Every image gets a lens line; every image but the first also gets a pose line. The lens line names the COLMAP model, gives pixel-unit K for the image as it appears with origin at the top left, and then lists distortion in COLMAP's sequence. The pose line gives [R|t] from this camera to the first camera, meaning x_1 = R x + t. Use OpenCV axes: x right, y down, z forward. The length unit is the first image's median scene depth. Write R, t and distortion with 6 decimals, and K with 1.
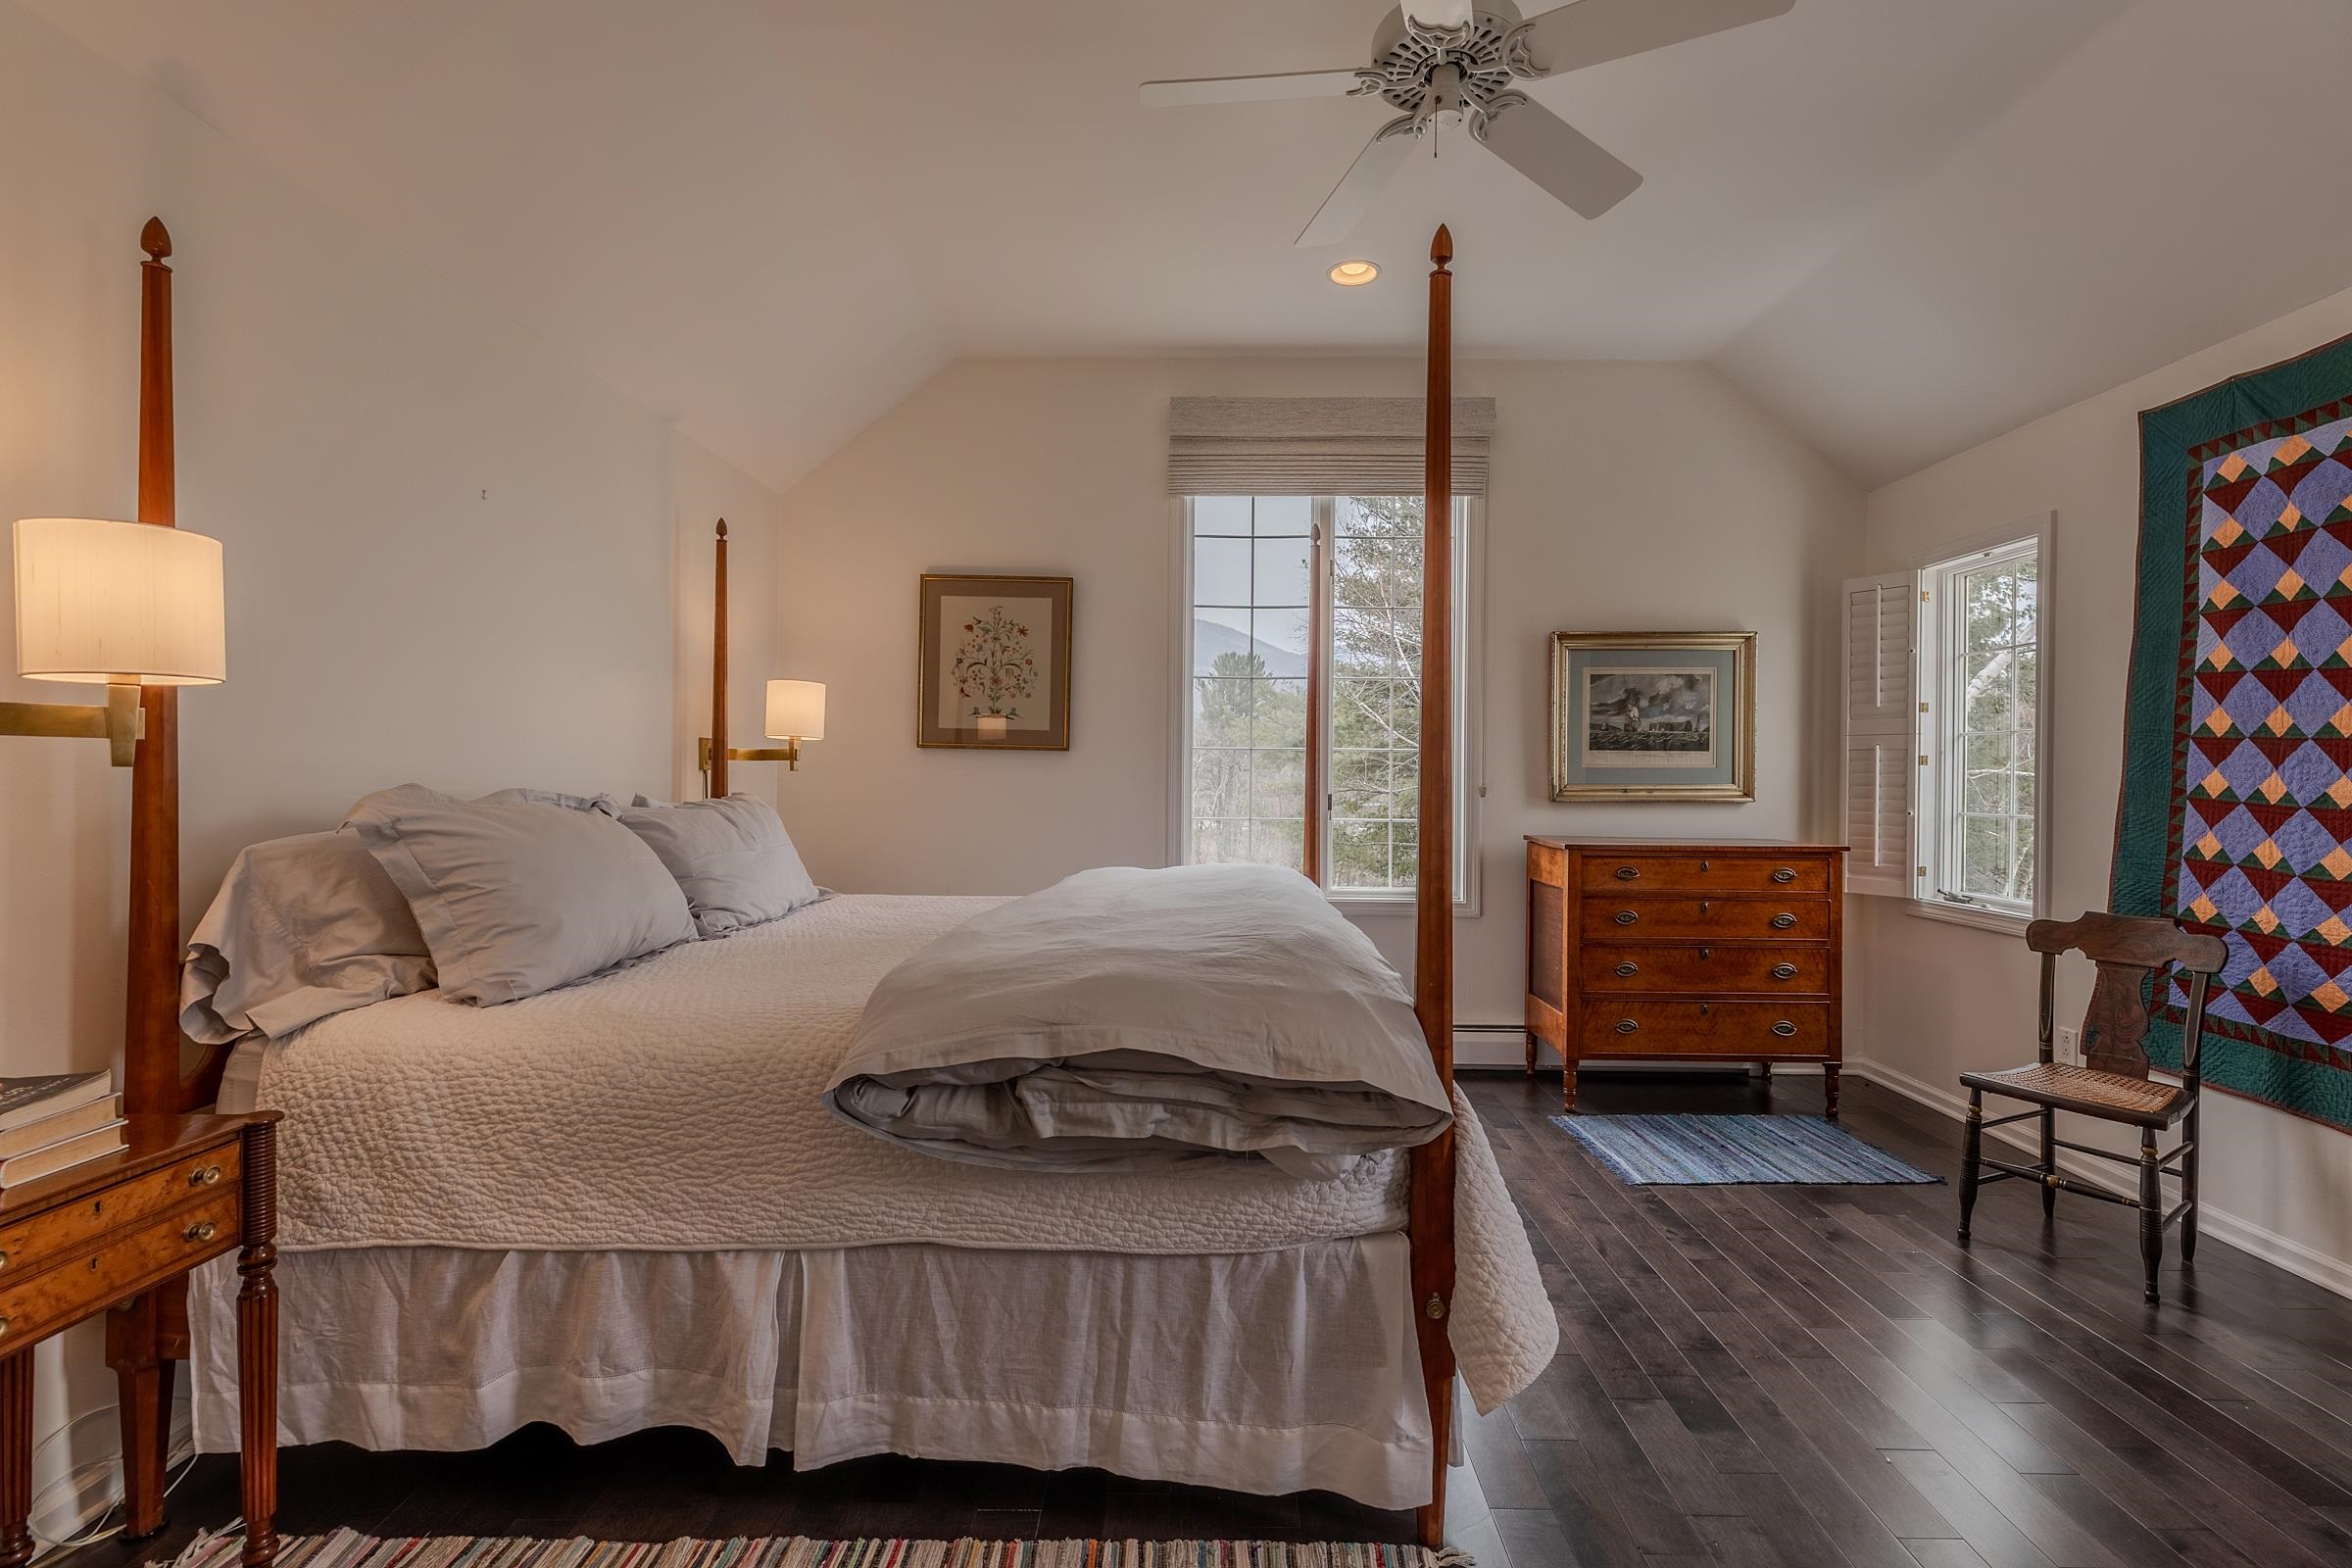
lens RADIAL K [[1078.8, 0, 1179.8], [0, 1078.8, 773.7], [0, 0, 1]] dist [0.005668, 0.001012]
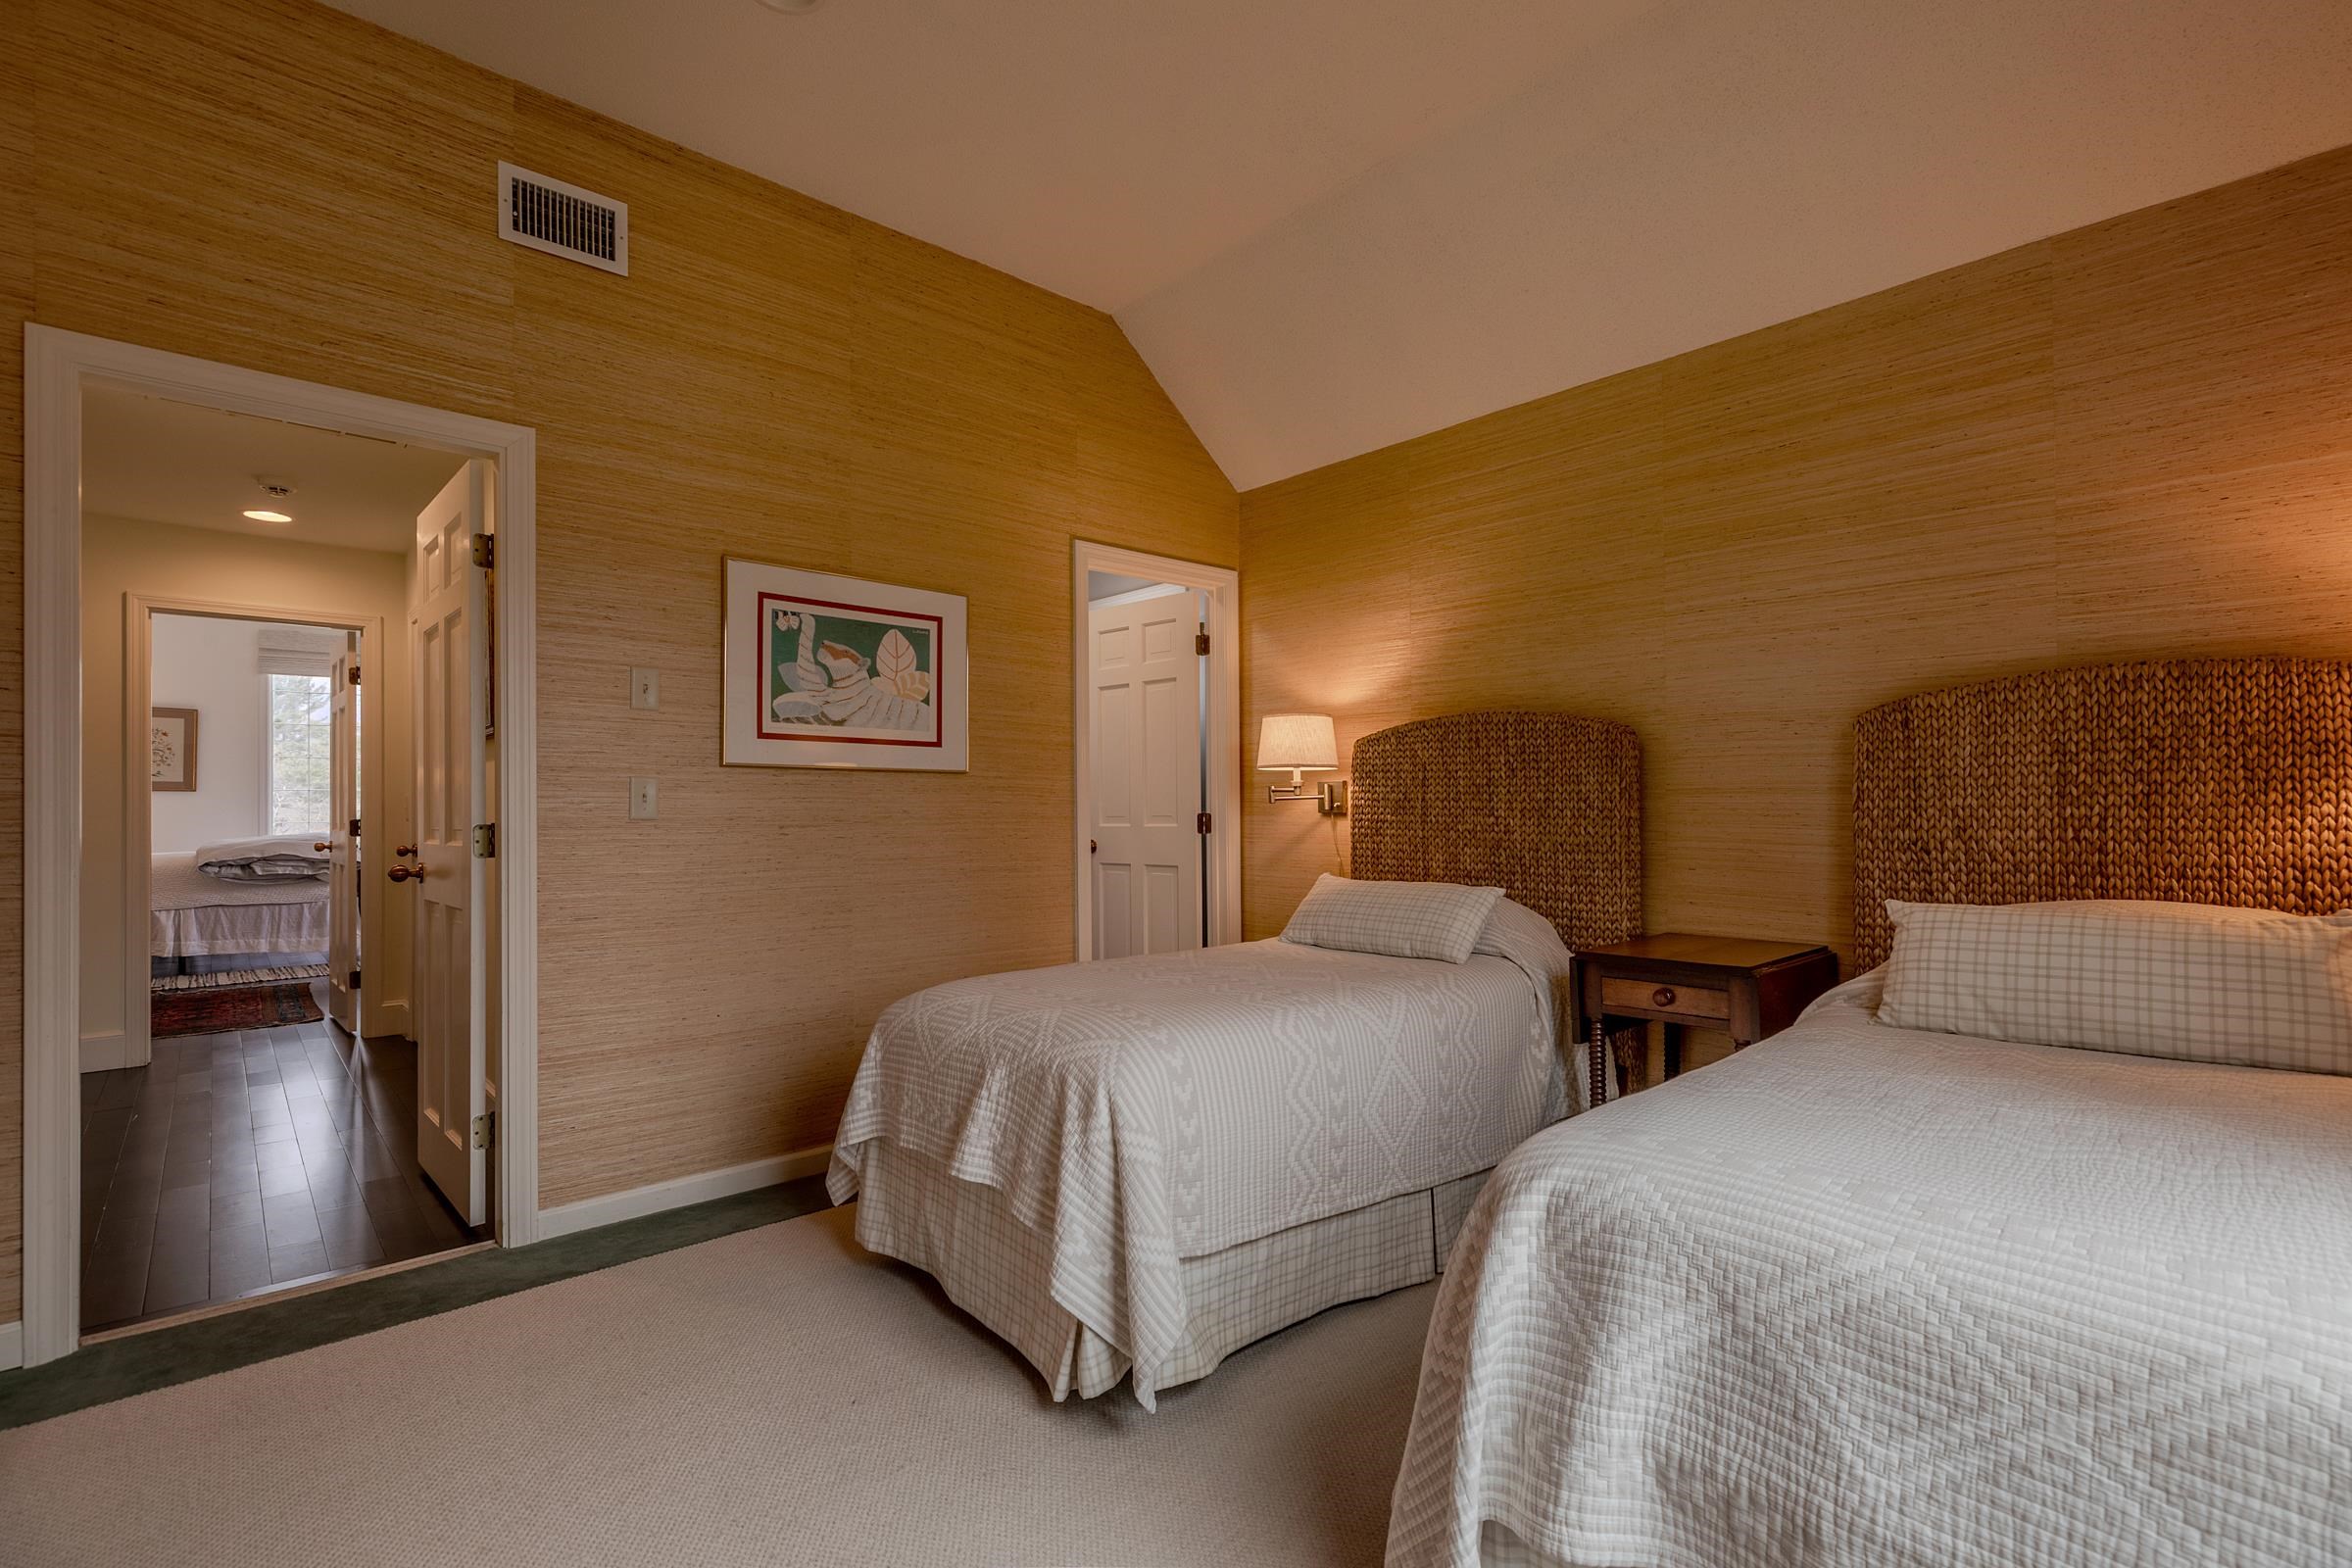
lens RADIAL K [[1078.8, 0, 1188.1], [0, 1078.8, 793.4], [0, 0, 1]] dist [0.005668, 0.001012]
pose [[0.727577, -0.008648, 0.685972, -0.235998], [0.016601, 0.999850, -0.005003, 0.039622], [-0.685826, 0.015028, 0.727611, -2.984200]]
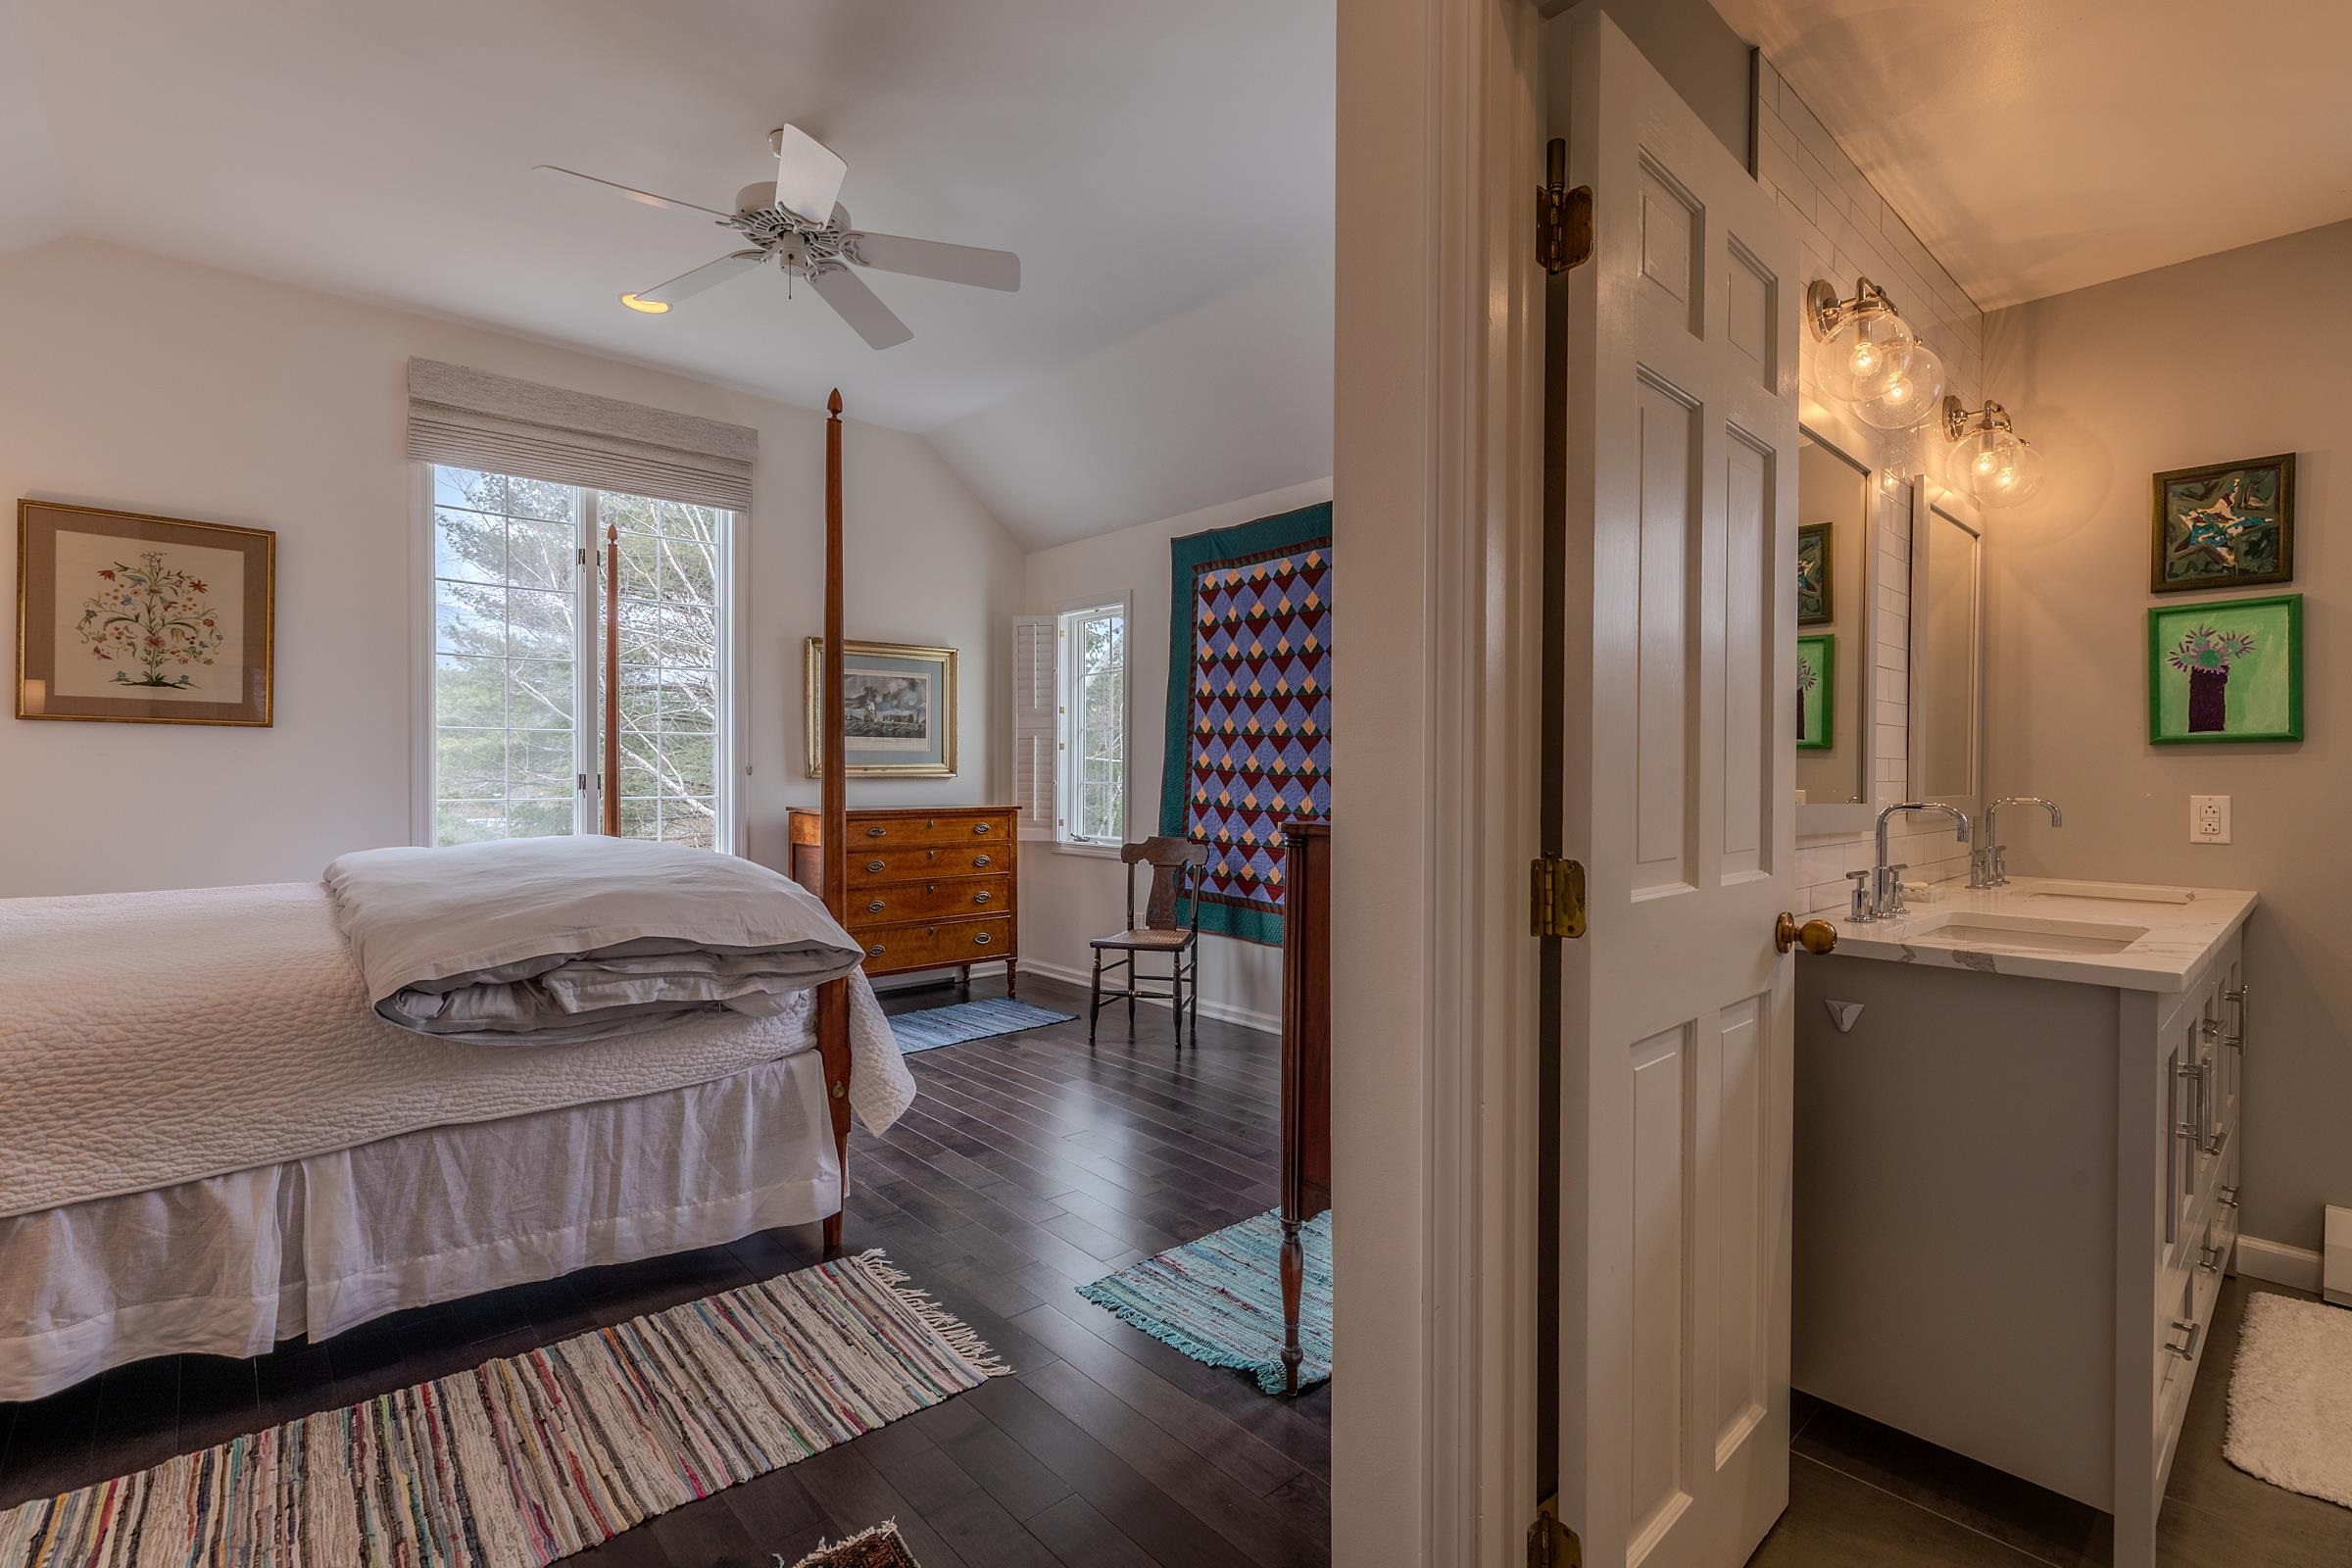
lens RADIAL K [[1078.8, 0, 1217.6], [0, 1078.8, 786.9], [0, 0, 1]] dist [0.005668, 0.001012]
pose [[0.717754, -0.017331, 0.696081, -0.269696], [0.001749, 0.999732, 0.023088, 0.014045], [-0.696294, -0.015354, 0.717592, -0.294249]]
